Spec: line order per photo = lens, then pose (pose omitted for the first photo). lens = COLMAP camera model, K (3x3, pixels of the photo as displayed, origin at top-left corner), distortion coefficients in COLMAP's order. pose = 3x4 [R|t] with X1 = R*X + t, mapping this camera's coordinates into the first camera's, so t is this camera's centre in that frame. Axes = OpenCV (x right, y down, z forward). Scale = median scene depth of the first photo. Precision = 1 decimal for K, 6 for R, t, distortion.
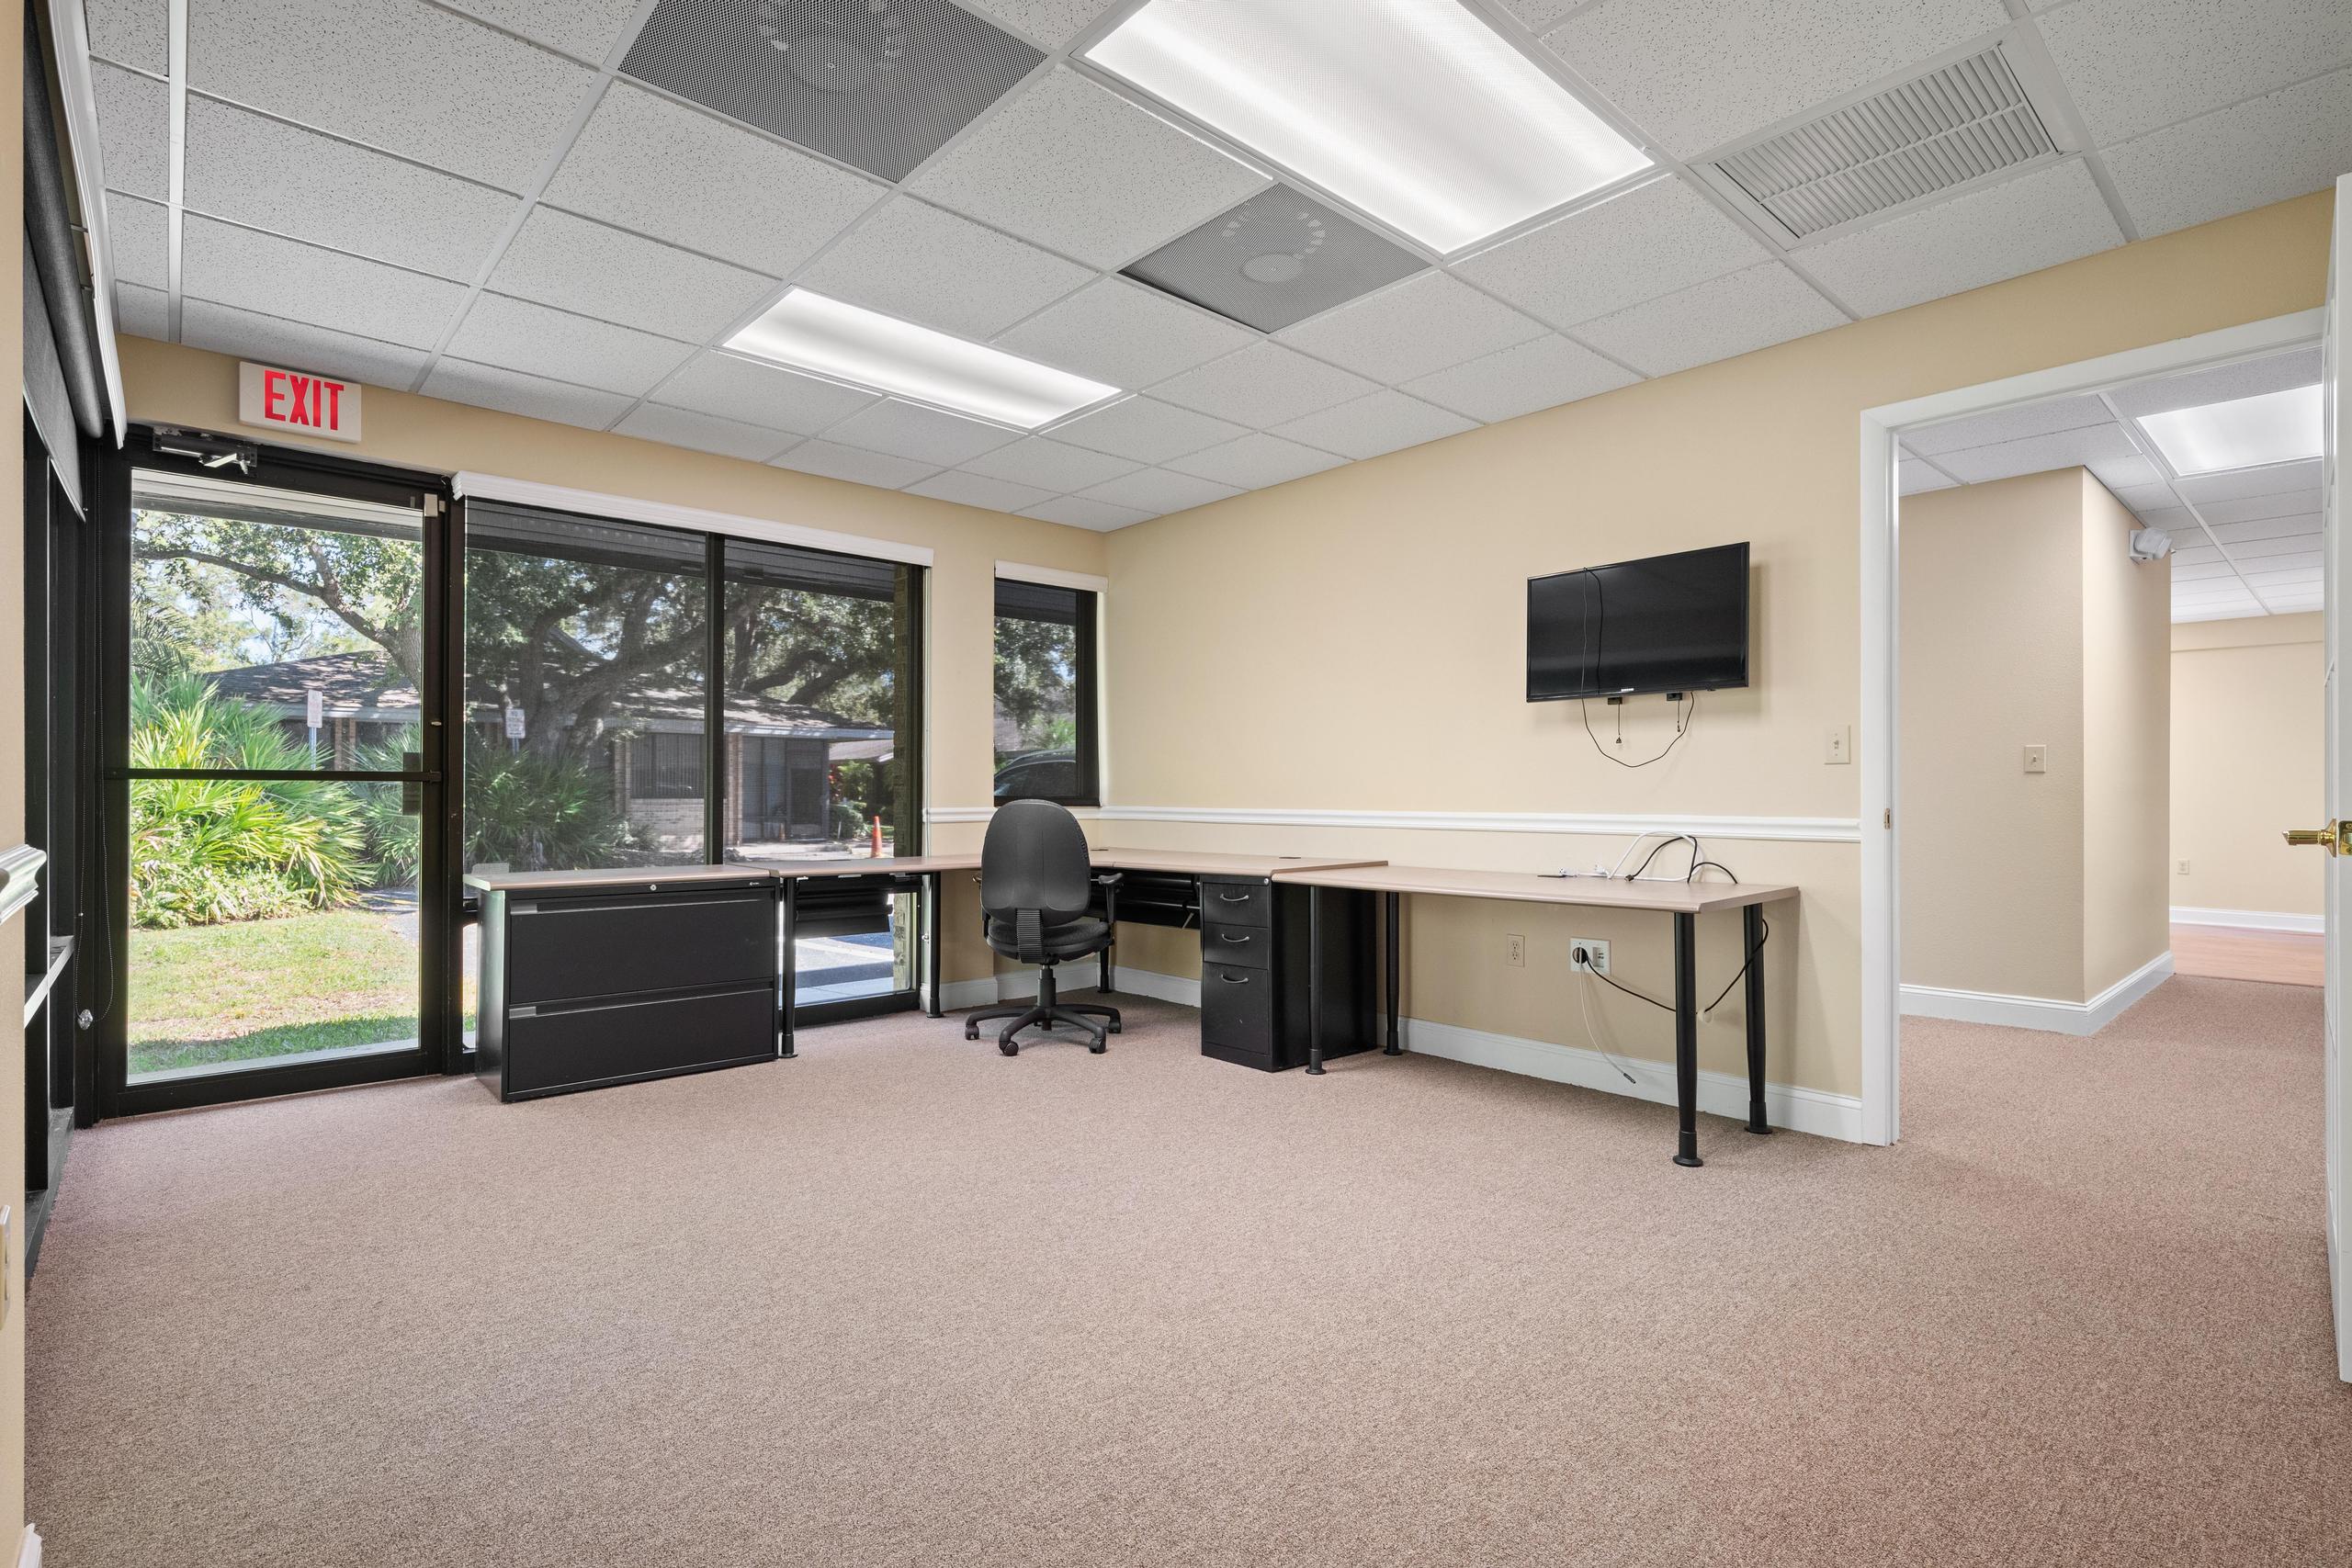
lens RADIAL K [[1127.2, 0, 1162.3], [0, 1127.2, 782.2], [0, 0, 1]] dist [0.005081, -0.001122]
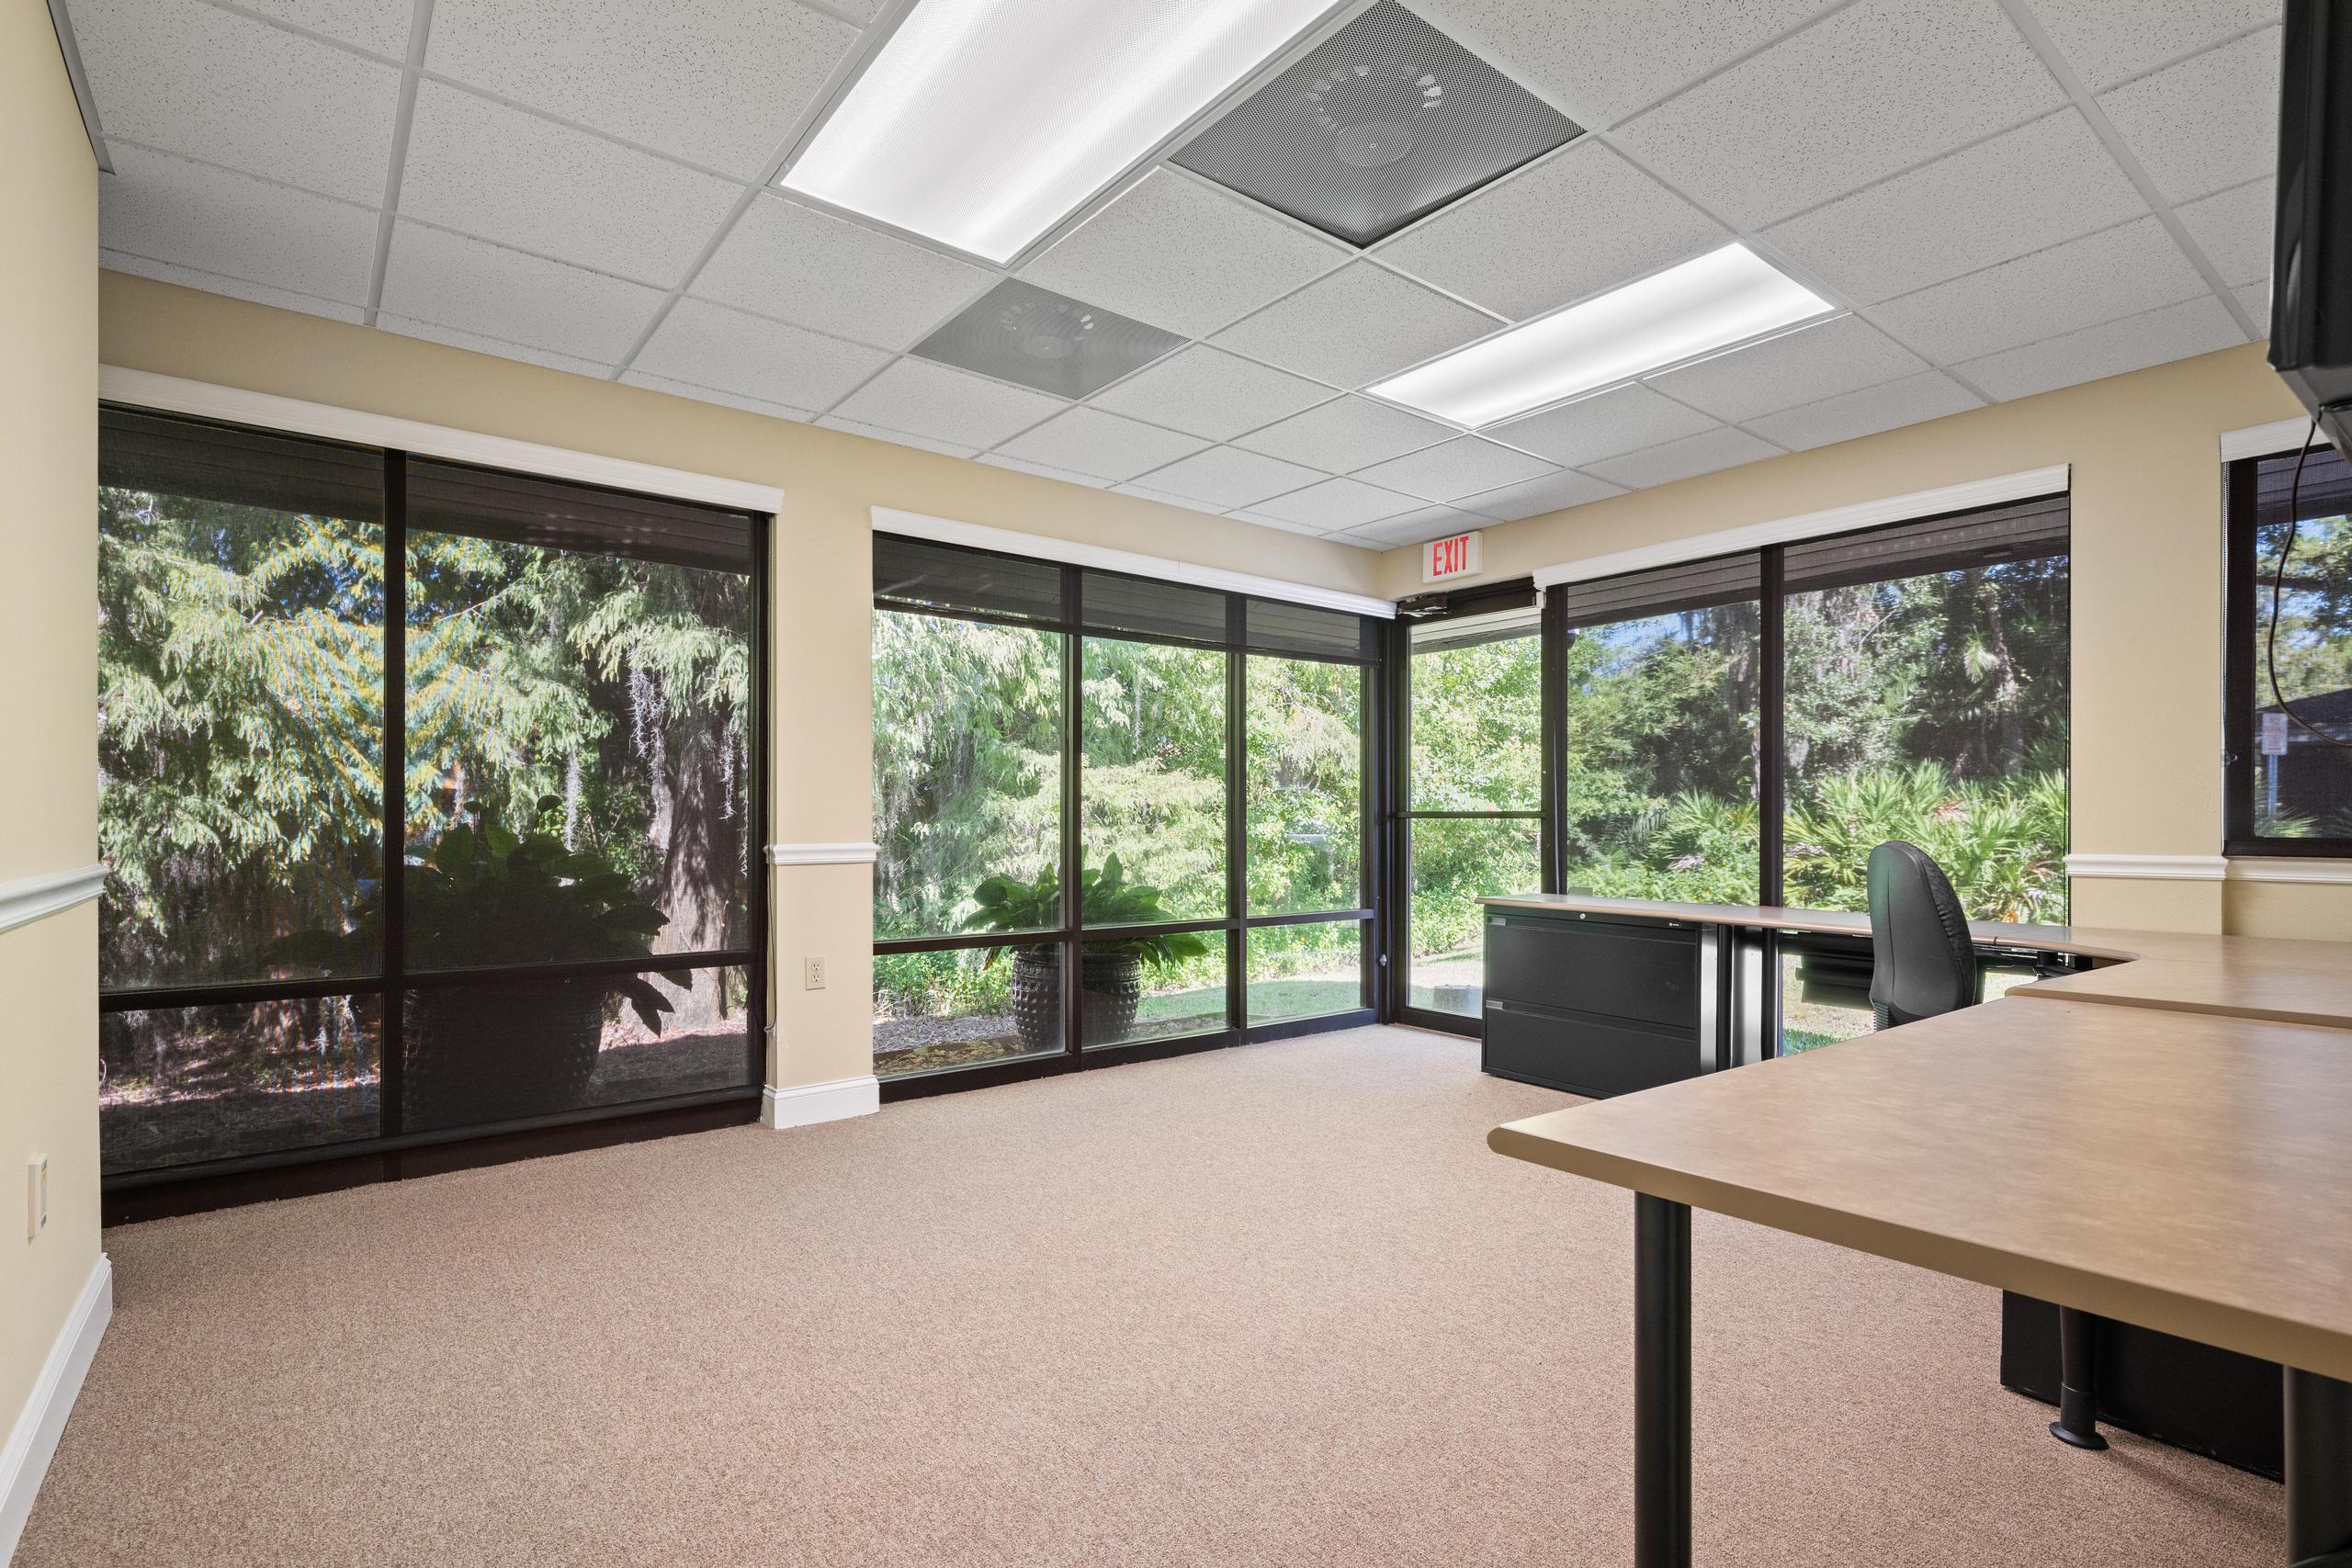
lens RADIAL K [[1127.2, 0, 1173.3], [0, 1127.2, 807.2], [0, 0, 1]] dist [0.005081, -0.001122]
pose [[-0.071559, -0.013776, -0.997341, 0.687998], [0.005600, 0.999883, -0.014213, 0.002932], [0.997421, -0.006602, -0.071473, 0.727847]]
